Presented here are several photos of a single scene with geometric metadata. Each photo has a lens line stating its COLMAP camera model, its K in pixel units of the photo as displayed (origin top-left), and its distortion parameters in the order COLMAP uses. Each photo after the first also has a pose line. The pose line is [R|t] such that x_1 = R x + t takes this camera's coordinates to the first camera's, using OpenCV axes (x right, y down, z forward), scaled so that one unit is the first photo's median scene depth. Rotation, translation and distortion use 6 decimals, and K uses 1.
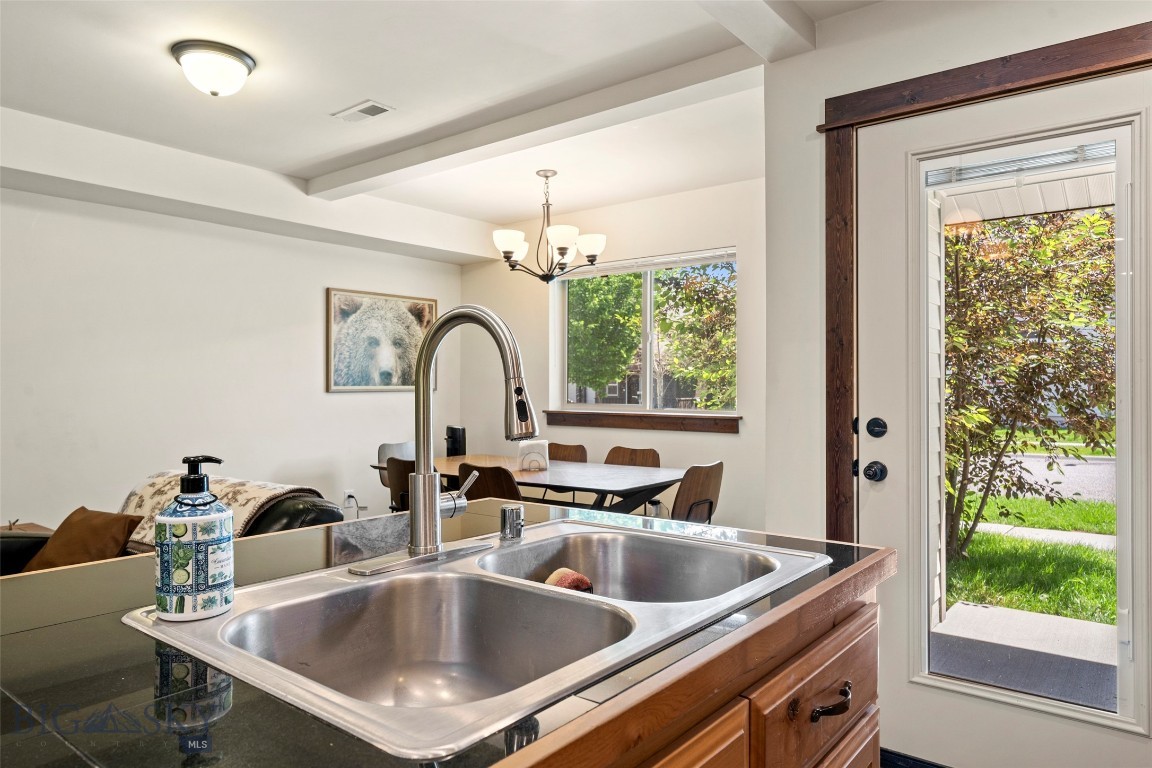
lens RADIAL K [[750.8, 0, 576.0], [0, 750.8, 384.0], [0, 0, 1]] dist [0.000223, -0.000192]
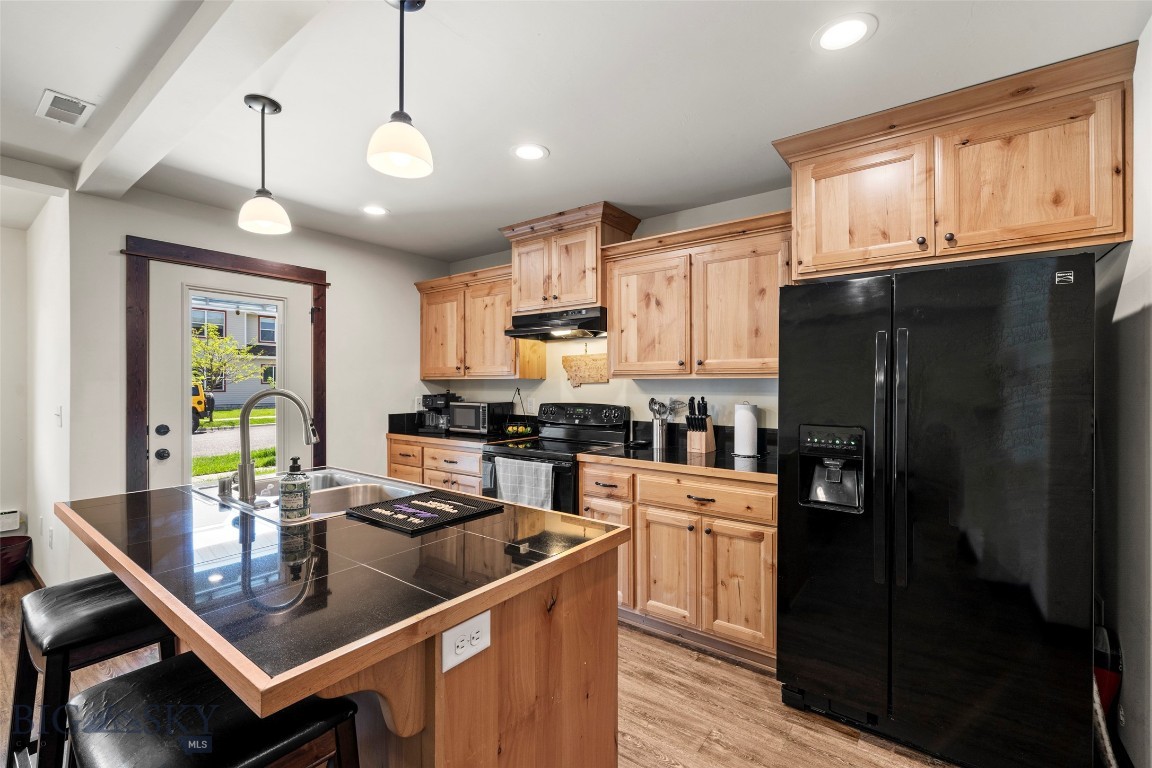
lens RADIAL K [[494.3, 0, 574.9], [0, 494.3, 382.2], [0, 0, 1]] dist [-0.000392, -0.000181]
pose [[-0.026334, 0.002426, 0.999650, -0.404893], [-0.003214, 0.999992, -0.002511, -0.028263], [-0.999648, -0.003279, -0.026325, 0.019478]]
